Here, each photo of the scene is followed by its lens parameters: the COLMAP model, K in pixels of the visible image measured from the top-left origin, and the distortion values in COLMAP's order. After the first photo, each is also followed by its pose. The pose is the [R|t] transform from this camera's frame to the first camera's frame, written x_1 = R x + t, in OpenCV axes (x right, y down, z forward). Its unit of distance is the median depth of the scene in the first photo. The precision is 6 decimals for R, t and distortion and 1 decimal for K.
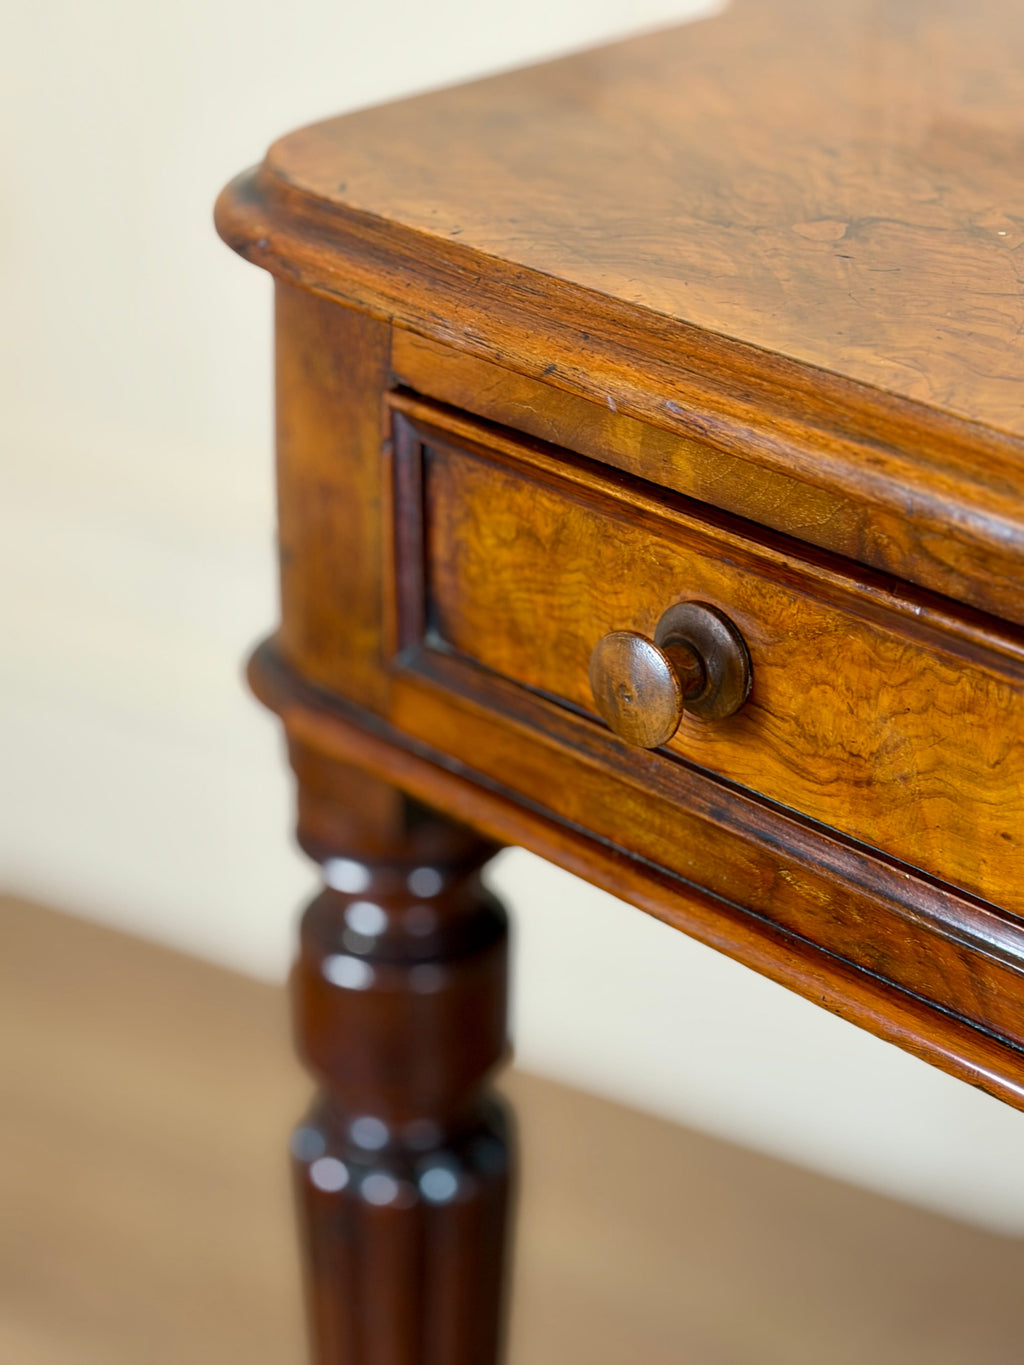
lens RADIAL K [[3227.0, 0, 512.0], [0, 3227.0, 682.5], [0, 0, 1]] dist [0.326867, -1.961273]
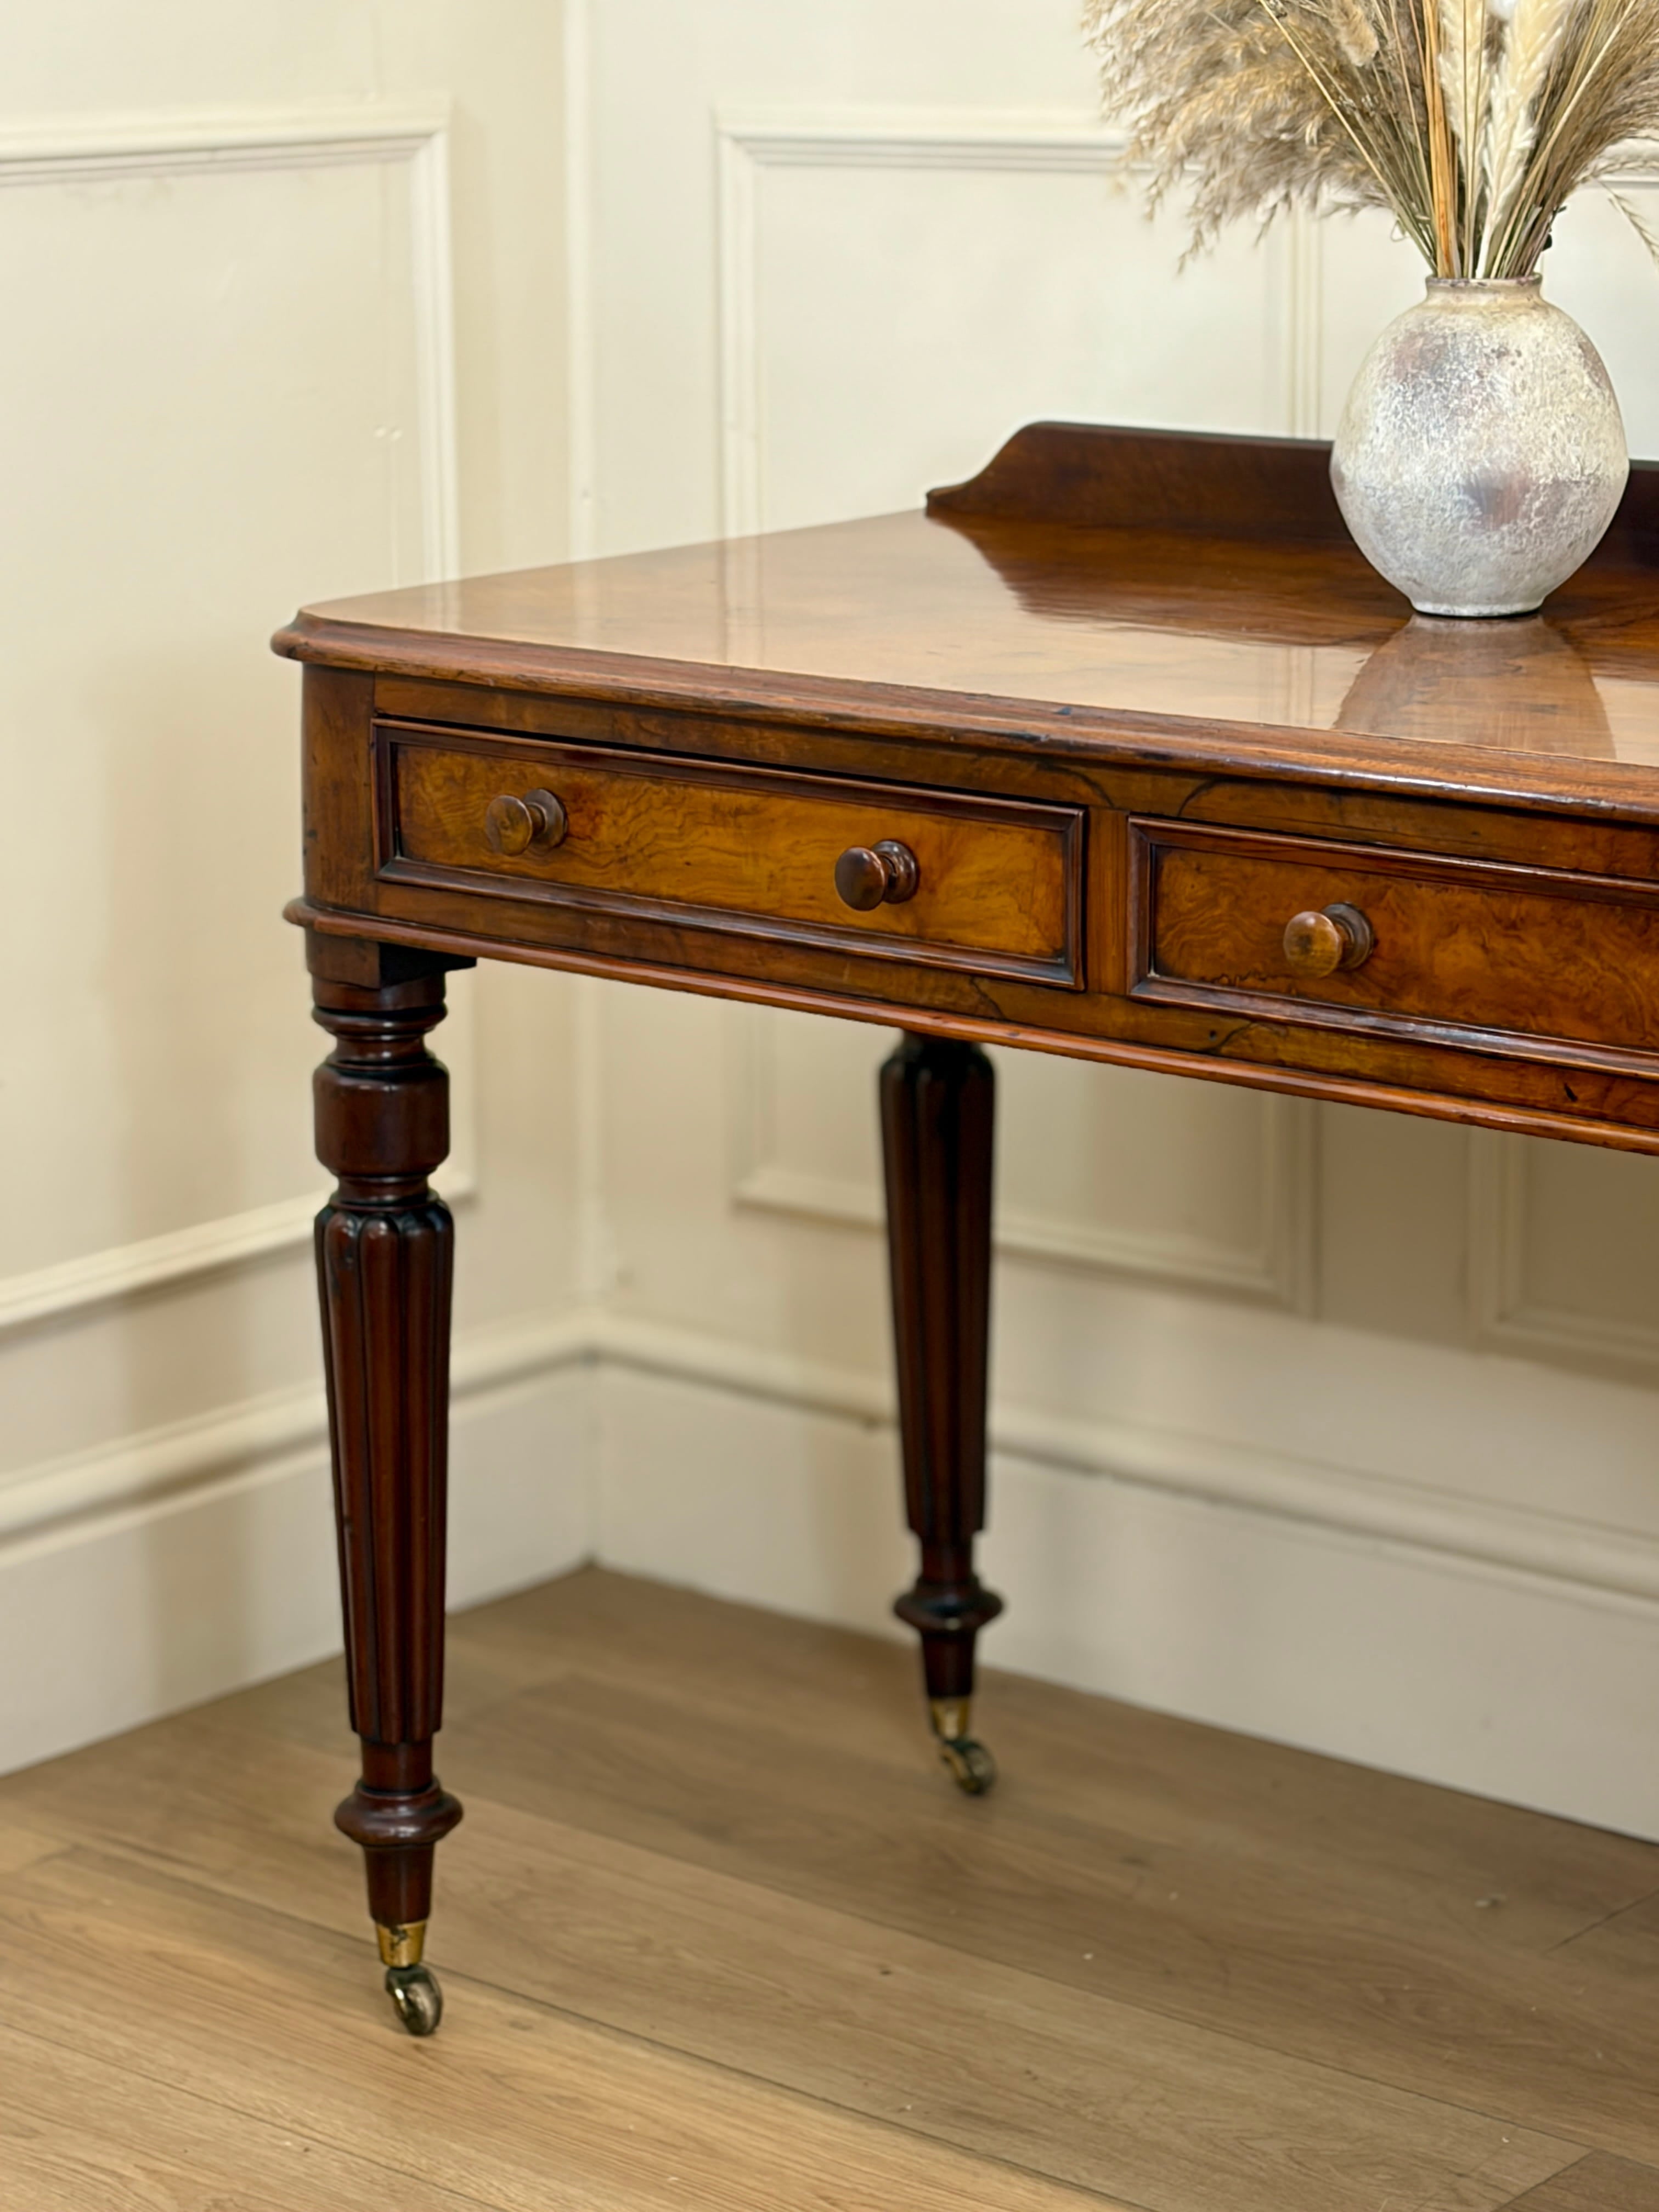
lens RADIAL K [[5229.4, 0, 829.5], [0, 5229.4, 1106.0], [0, 0, 1]] dist [0.326867, -1.961273]
pose [[0.993966, -0.030717, 0.105303, -0.111621], [0.054877, 0.970467, -0.234908, 0.942687], [-0.094977, 0.239269, 0.966297, -2.115216]]
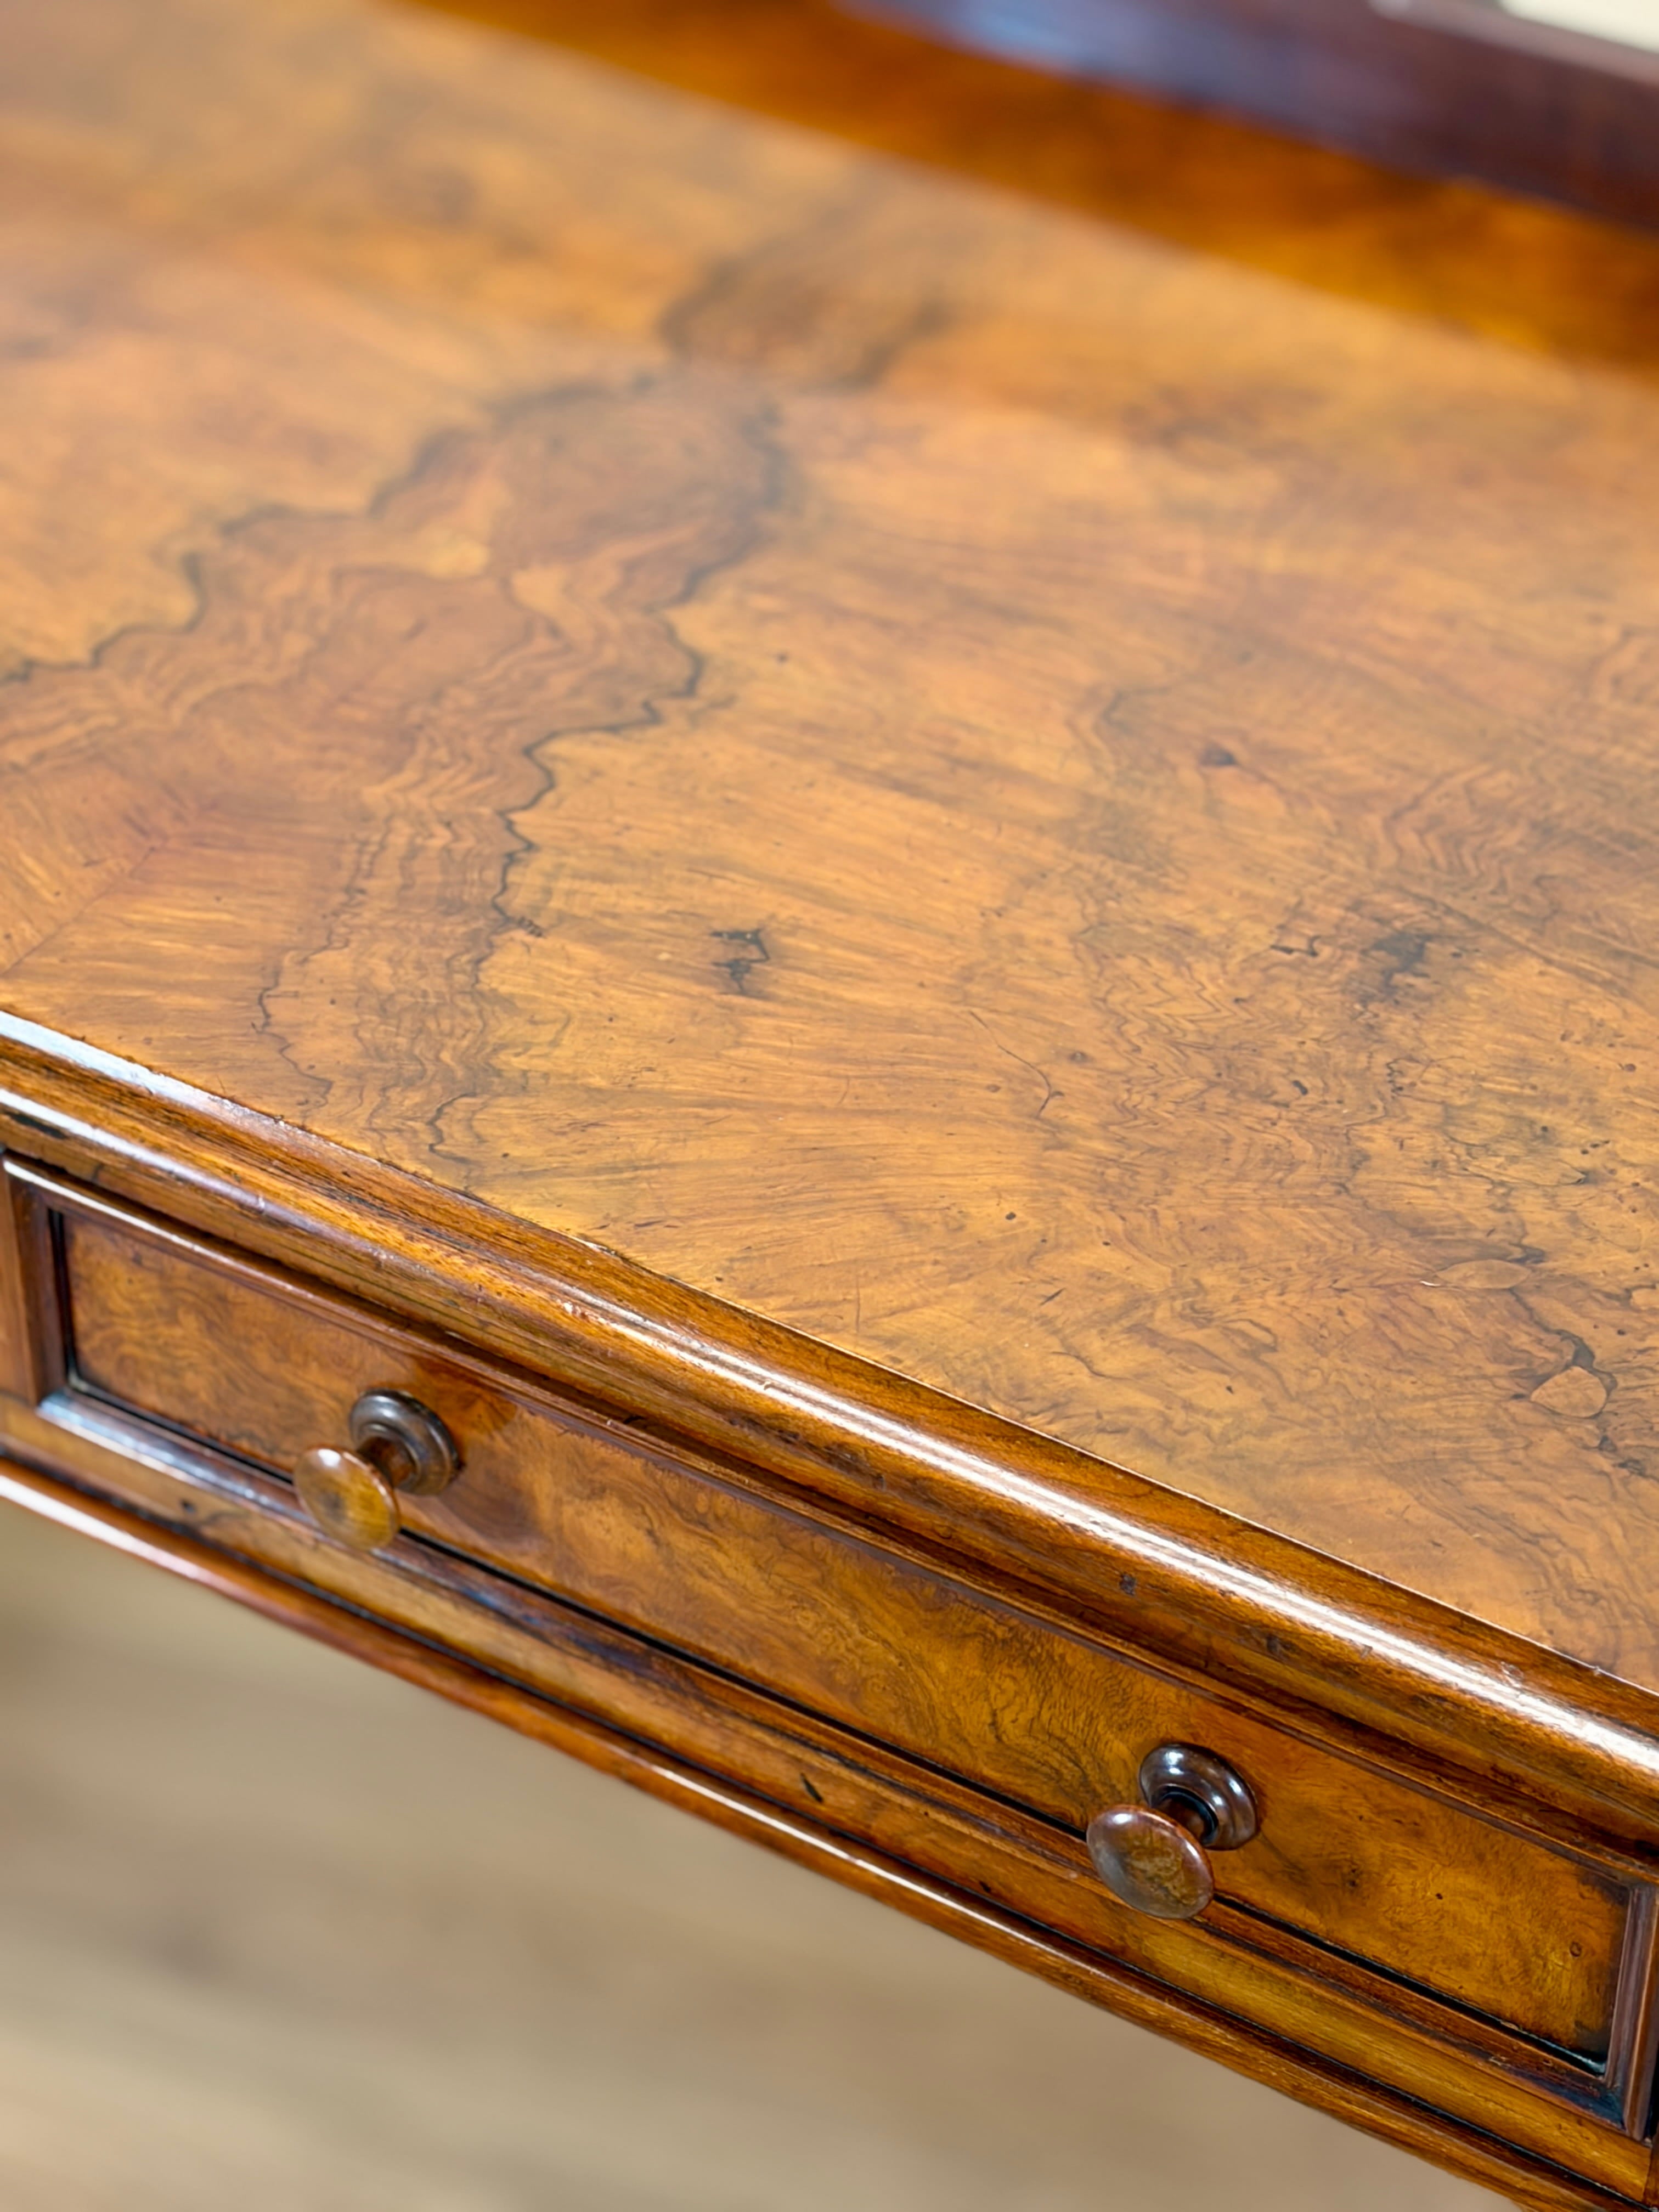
lens RADIAL K [[5229.4, 0, 829.5], [0, 5229.4, 1106.0], [0, 0, 1]] dist [0.326867, -1.961273]
pose [[0.966541, -0.156023, 0.203605, 0.291809], [0.108307, 0.967749, 0.227445, -0.260813], [-0.232525, -0.197783, 0.952268, -0.912607]]
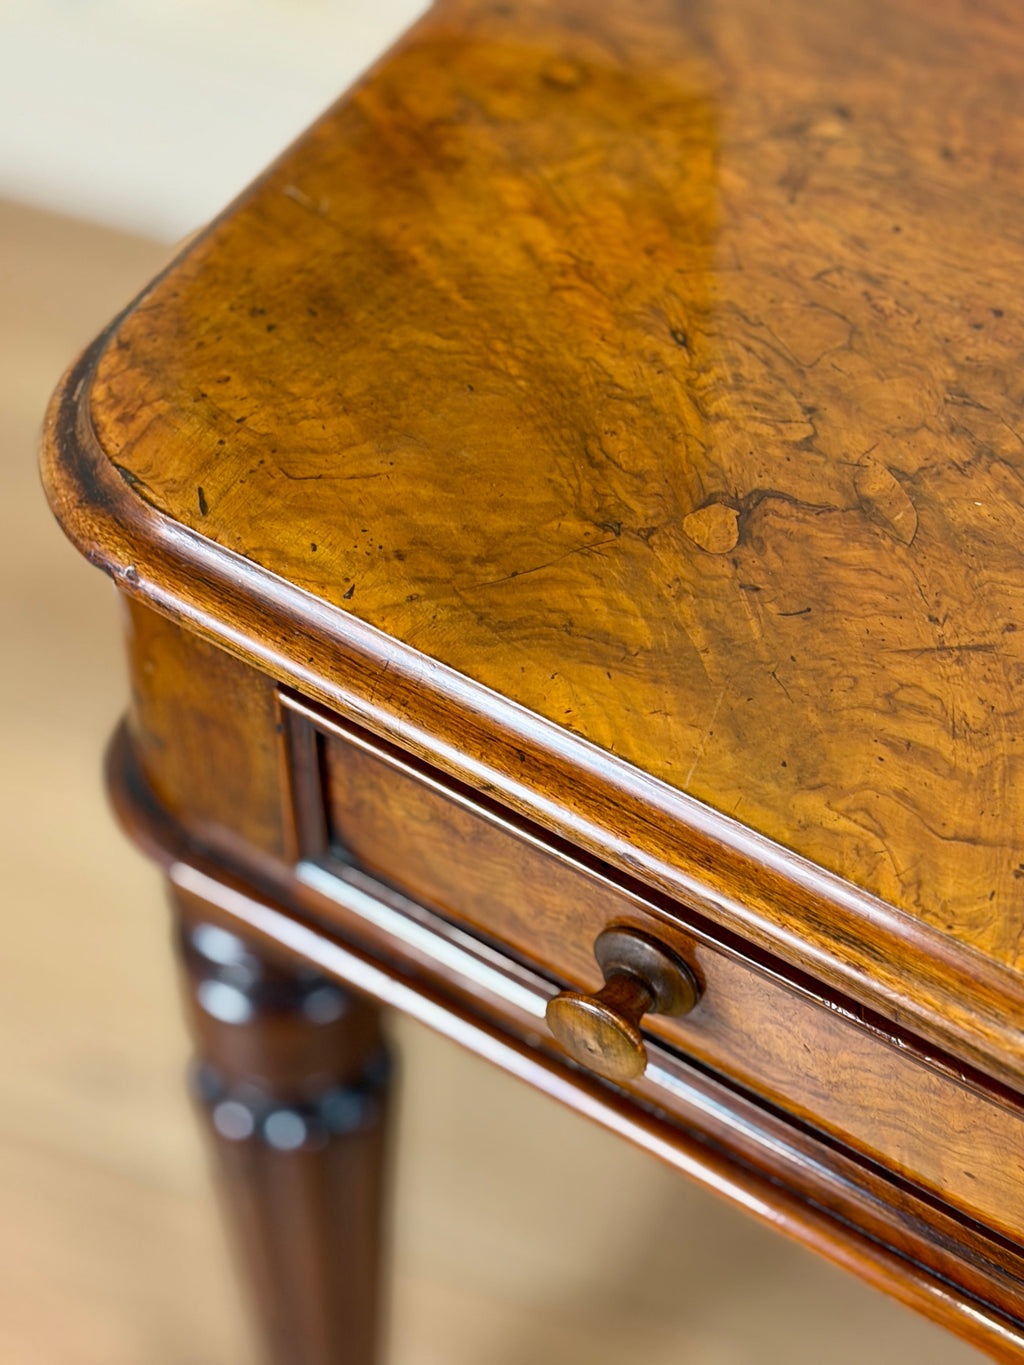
lens RADIAL K [[3227.0, 0, 512.0], [0, 3227.0, 682.5], [0, 0, 1]] dist [0.326867, -1.961273]
pose [[0.976900, -0.168698, 0.131174, -0.104857], [0.093645, 0.889712, 0.446815, -0.563371], [-0.192084, -0.424210, 0.884957, 0.131151]]
